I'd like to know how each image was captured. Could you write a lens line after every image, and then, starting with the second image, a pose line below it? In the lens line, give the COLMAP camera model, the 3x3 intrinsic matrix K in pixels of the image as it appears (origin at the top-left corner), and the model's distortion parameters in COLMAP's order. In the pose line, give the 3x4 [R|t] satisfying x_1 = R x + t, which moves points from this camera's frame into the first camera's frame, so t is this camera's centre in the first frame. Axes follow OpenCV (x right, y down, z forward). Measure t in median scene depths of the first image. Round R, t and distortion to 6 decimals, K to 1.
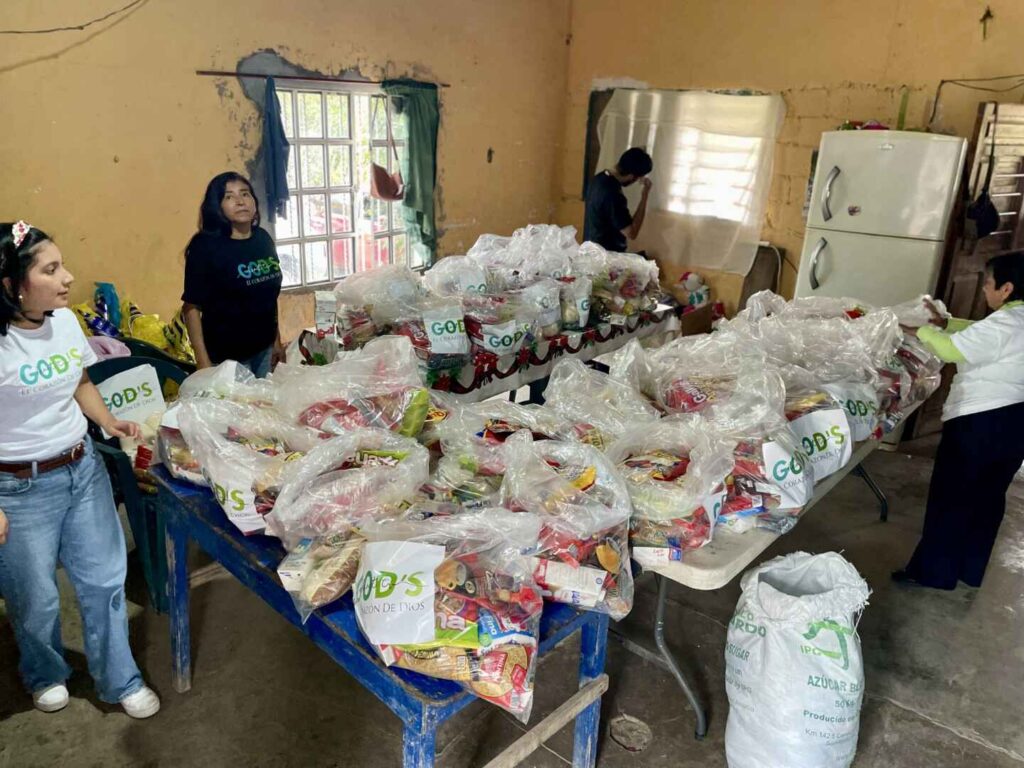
lens RADIAL K [[786.4, 0, 512.2], [0, 786.4, 384.2], [0, 0, 1]] dist [0.036553, -0.067551]
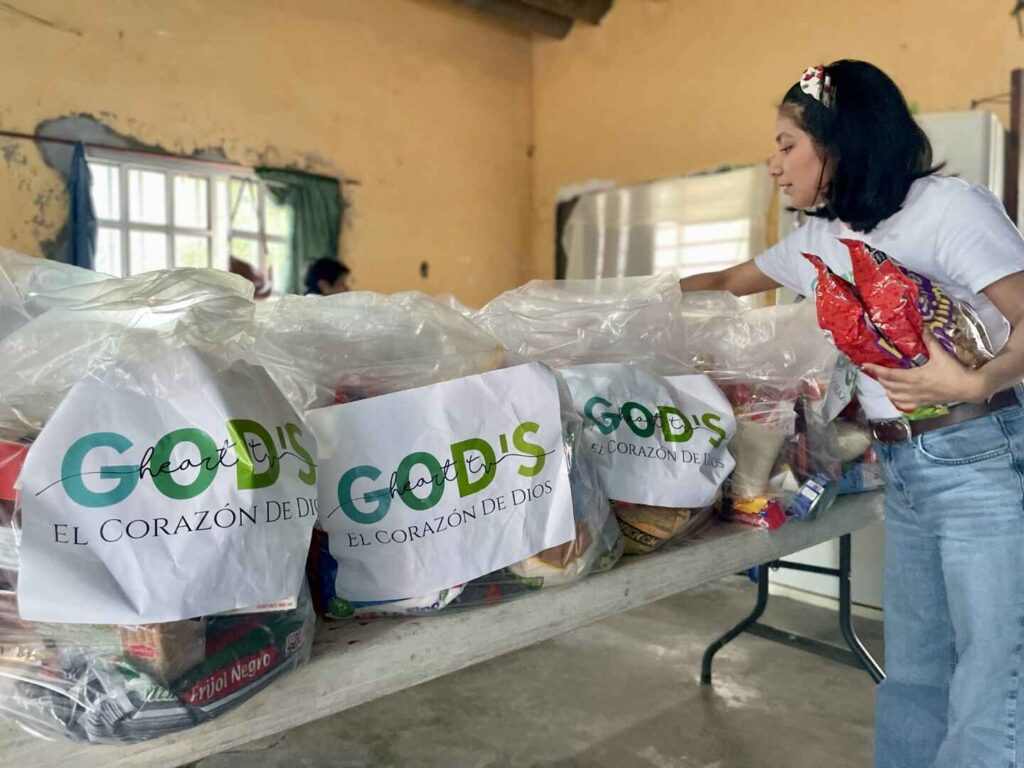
lens RADIAL K [[786.4, 0, 514.8], [0, 786.4, 385.7], [0, 0, 1]] dist [0.036553, -0.067551]
pose [[0.989624, -0.027262, -0.141070, 0.237140], [-0.012645, 0.961500, -0.274512, 0.068399], [0.143122, 0.273448, 0.951179, 0.345444]]
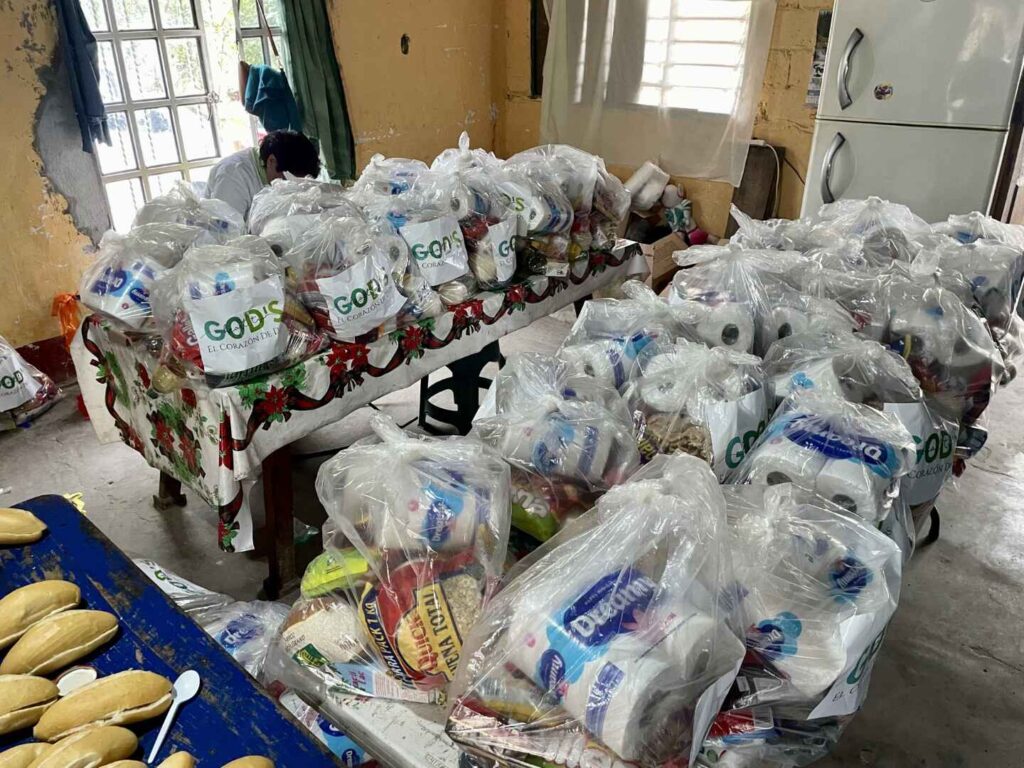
lens RADIAL K [[786.4, 0, 515.8], [0, 786.4, 393.2], [0, 0, 1]] dist [0.036553, -0.067551]
pose [[0.998355, -0.056902, 0.007000, 0.073988], [0.055593, 0.990679, 0.124361, -0.053127], [-0.014011, -0.123767, 0.992212, 0.243296]]
